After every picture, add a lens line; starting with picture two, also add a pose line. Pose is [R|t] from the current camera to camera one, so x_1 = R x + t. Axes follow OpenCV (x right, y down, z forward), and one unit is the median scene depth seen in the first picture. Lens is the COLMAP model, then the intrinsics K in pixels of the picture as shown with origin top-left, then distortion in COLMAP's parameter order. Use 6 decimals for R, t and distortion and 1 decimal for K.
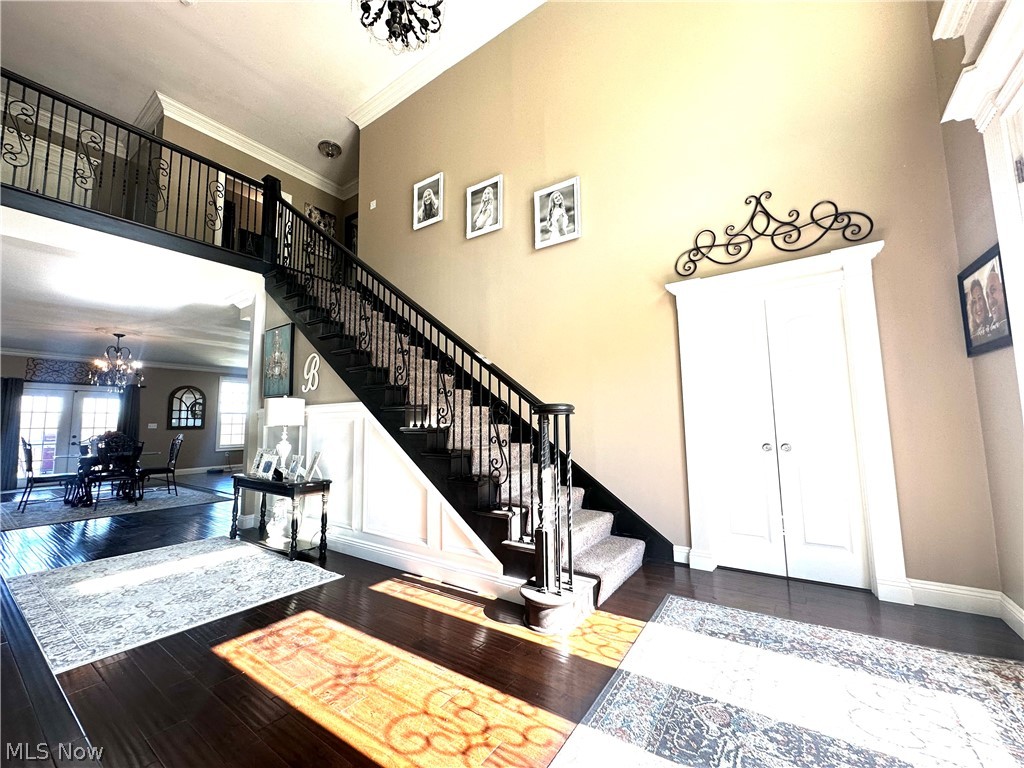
lens RADIAL K [[407.9, 0, 512.0], [0, 407.9, 384.0], [0, 0, 1]] dist [-0.003376, -0.000223]
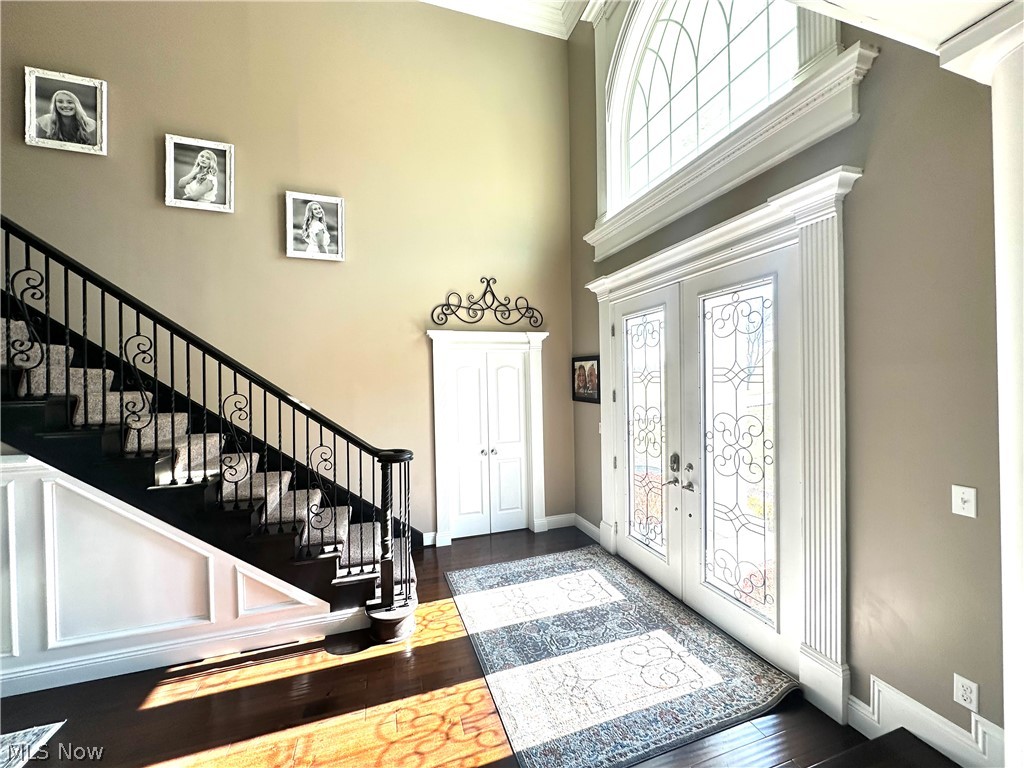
lens RADIAL K [[410.1, 0, 509.6], [0, 410.1, 381.9], [0, 0, 1]] dist [-0.001845, 0.000319]
pose [[0.600620, -0.000007, 0.799534, -0.523324], [-0.071921, 0.995945, 0.054037, -0.191597], [-0.796293, -0.089959, 0.598184, 0.045059]]
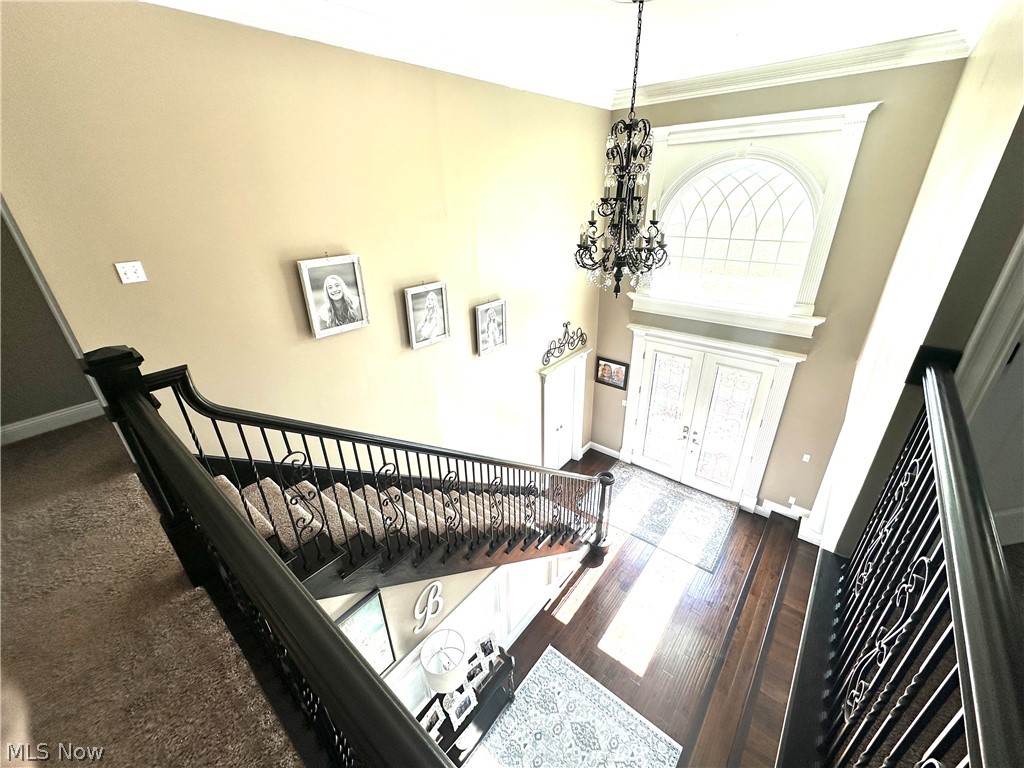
lens RADIAL K [[407.9, 0, 512.0], [0, 407.9, 384.0], [0, 0, 1]] dist [-0.003376, -0.000223]
pose [[0.082833, -0.417853, 0.904731, -1.416415], [-0.072273, 0.902941, 0.423643, -1.061808], [-0.993939, -0.100479, 0.044594, 1.186833]]
